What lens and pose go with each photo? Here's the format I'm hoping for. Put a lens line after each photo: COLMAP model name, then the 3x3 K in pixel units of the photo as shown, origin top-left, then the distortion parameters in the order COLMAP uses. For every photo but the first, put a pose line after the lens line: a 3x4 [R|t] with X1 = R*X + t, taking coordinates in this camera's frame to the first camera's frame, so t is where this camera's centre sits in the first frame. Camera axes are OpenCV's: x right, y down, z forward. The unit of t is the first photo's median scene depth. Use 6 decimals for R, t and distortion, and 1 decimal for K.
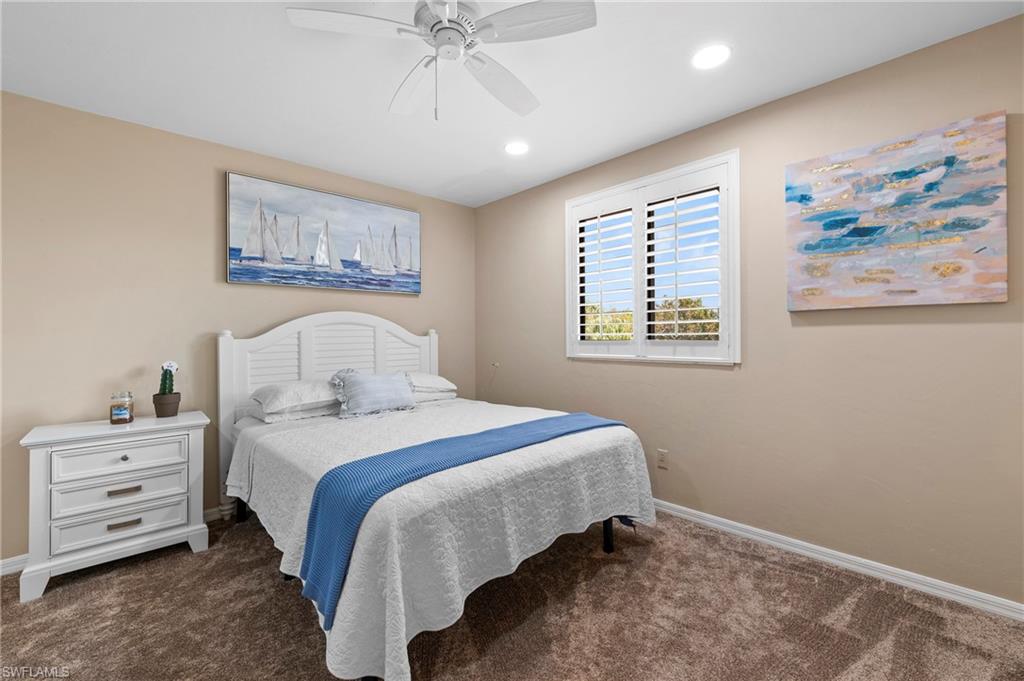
lens RADIAL K [[423.2, 0, 518.5], [0, 423.2, 336.7], [0, 0, 1]] dist [-0.008269, -0.000682]
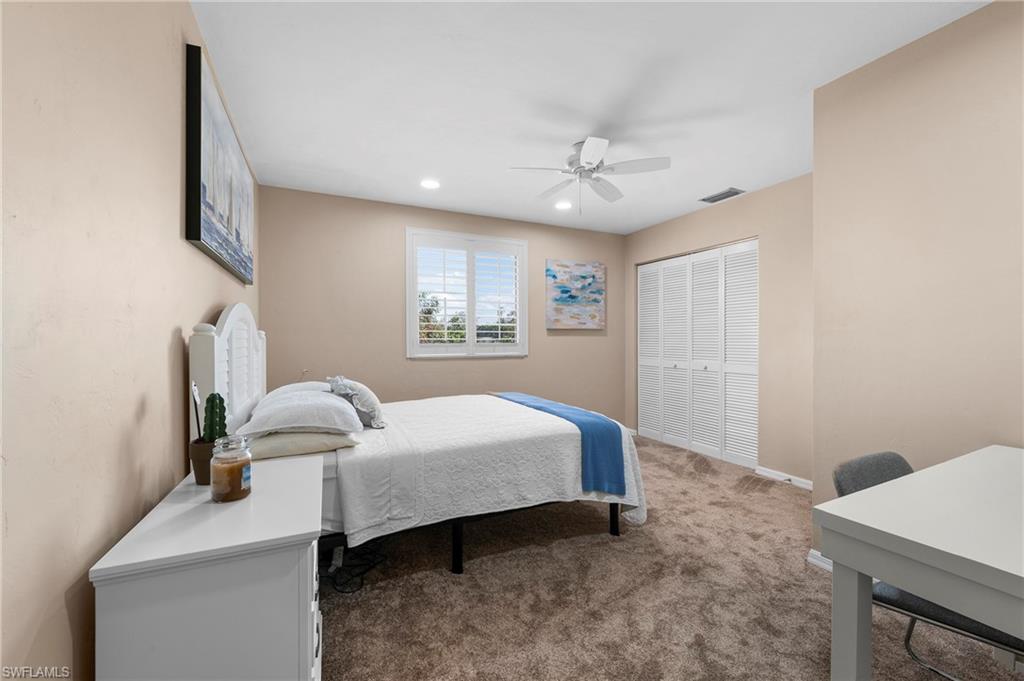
lens RADIAL K [[423.2, 0, 518.5], [0, 423.2, 336.7], [0, 0, 1]] dist [-0.008269, -0.000682]
pose [[0.305426, 0.012906, 0.952128, -1.507862], [-0.001786, 0.999914, -0.012981, 0.006702], [-0.952214, 0.002264, 0.305423, 0.544116]]
